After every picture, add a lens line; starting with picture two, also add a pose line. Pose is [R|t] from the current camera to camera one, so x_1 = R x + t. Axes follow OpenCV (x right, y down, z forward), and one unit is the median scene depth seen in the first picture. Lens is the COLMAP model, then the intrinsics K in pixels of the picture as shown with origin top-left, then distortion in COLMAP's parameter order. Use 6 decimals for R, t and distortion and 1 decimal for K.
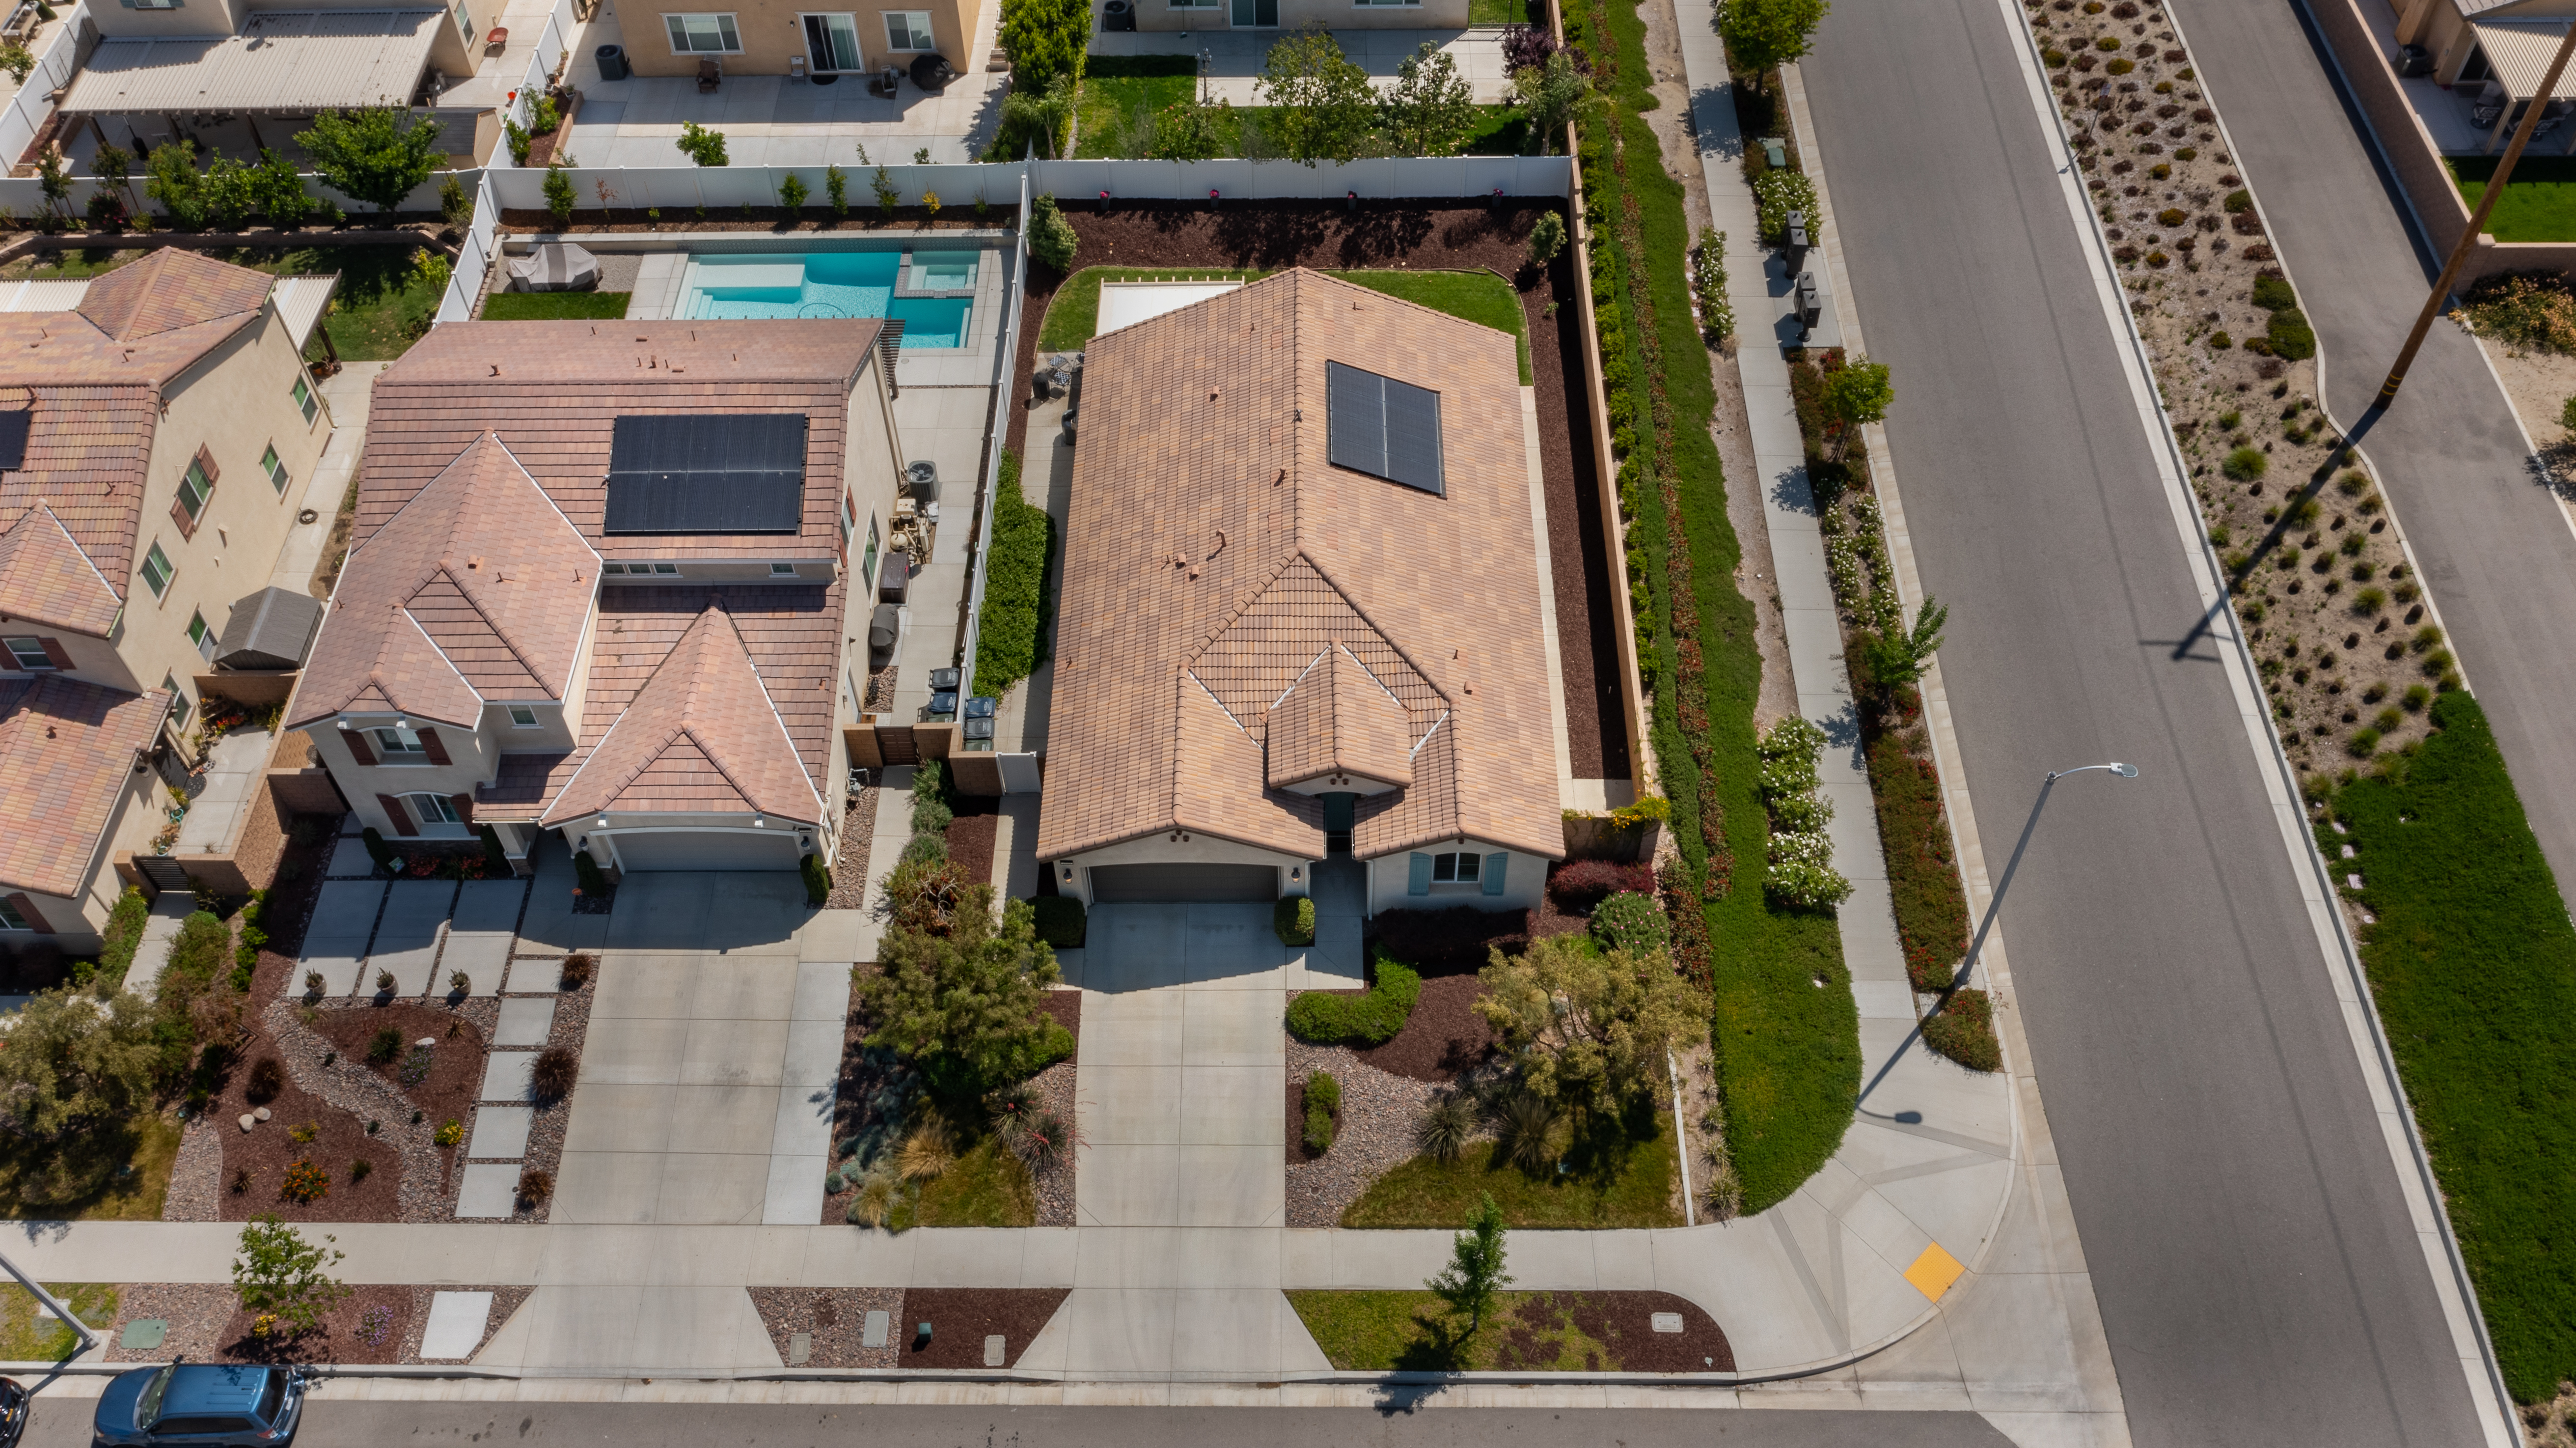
lens RADIAL K [[2043.1, 0, 1280.1], [0, 2043.1, 732.8], [0, 0, 1]] dist [-0.014845, -0.001523]
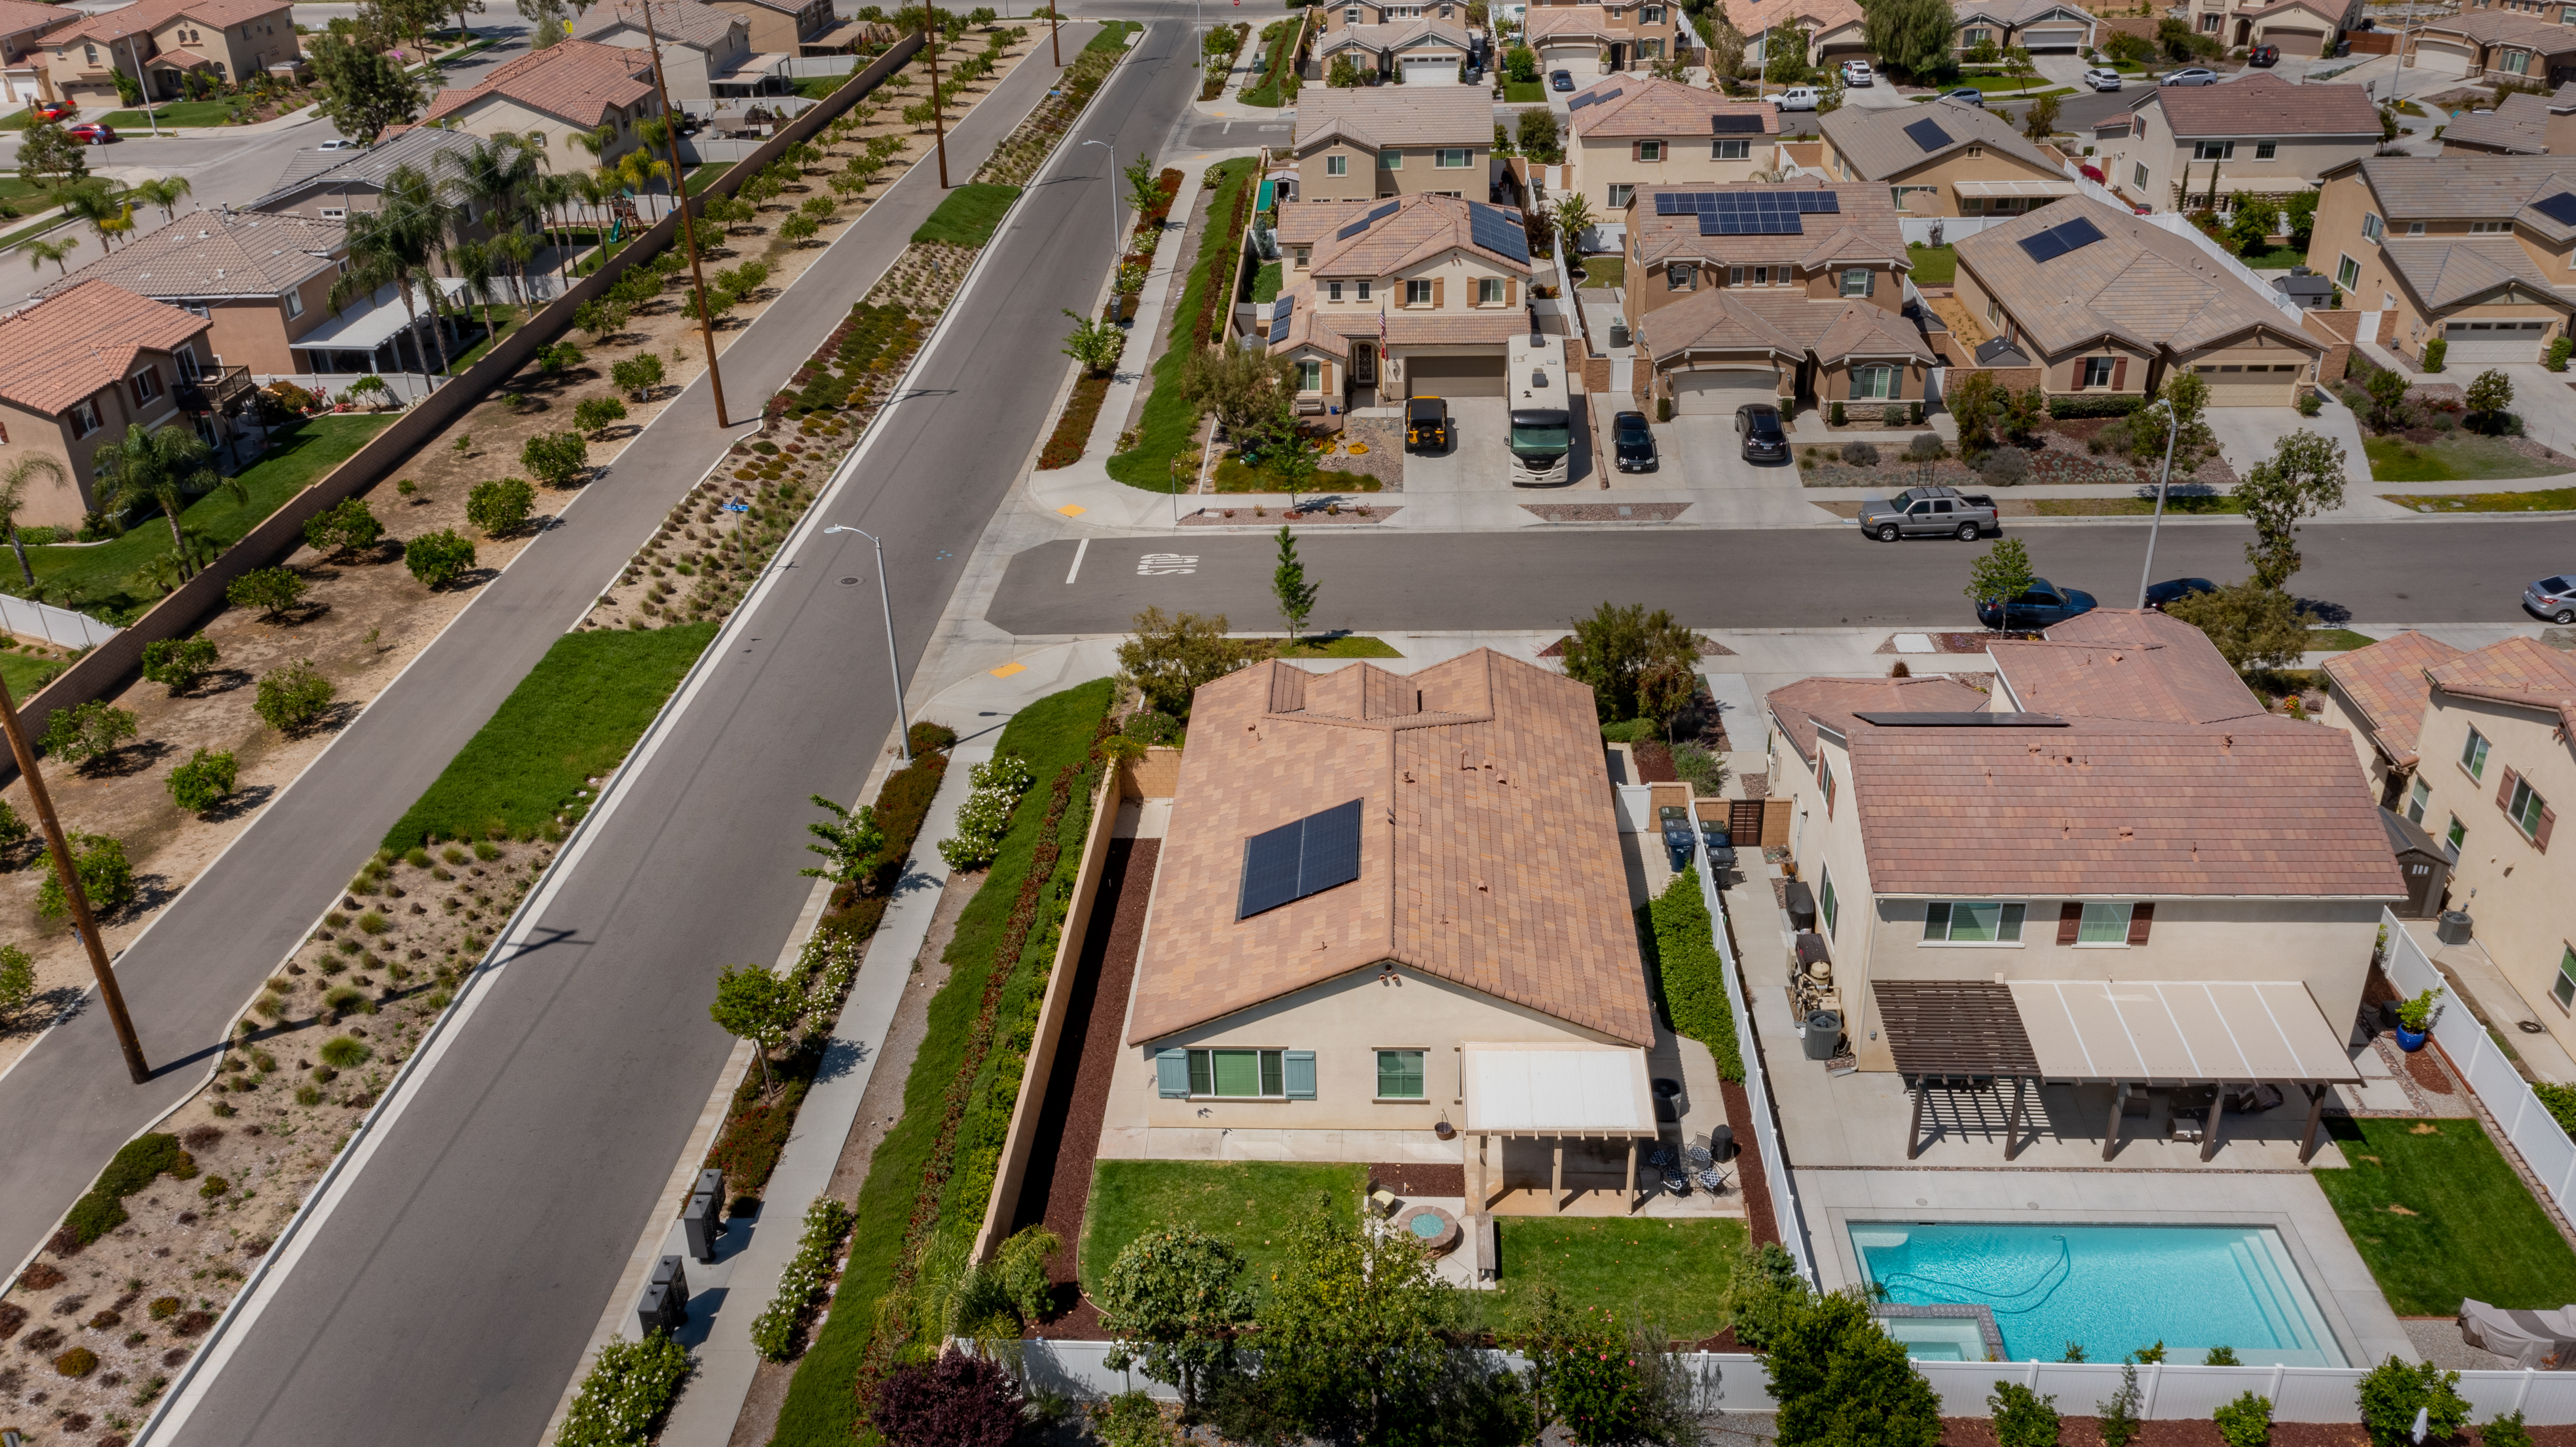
lens RADIAL K [[2042.7, 0, 1280.1], [0, 2042.7, 732.3], [0, 0, 1]] dist [-0.014845, -0.001523]
pose [[-0.997685, 0.018566, 0.065416, -0.003293], [0.067568, 0.162467, 0.984398, -1.277908], [0.007649, 0.986539, -0.163346, 1.268943]]
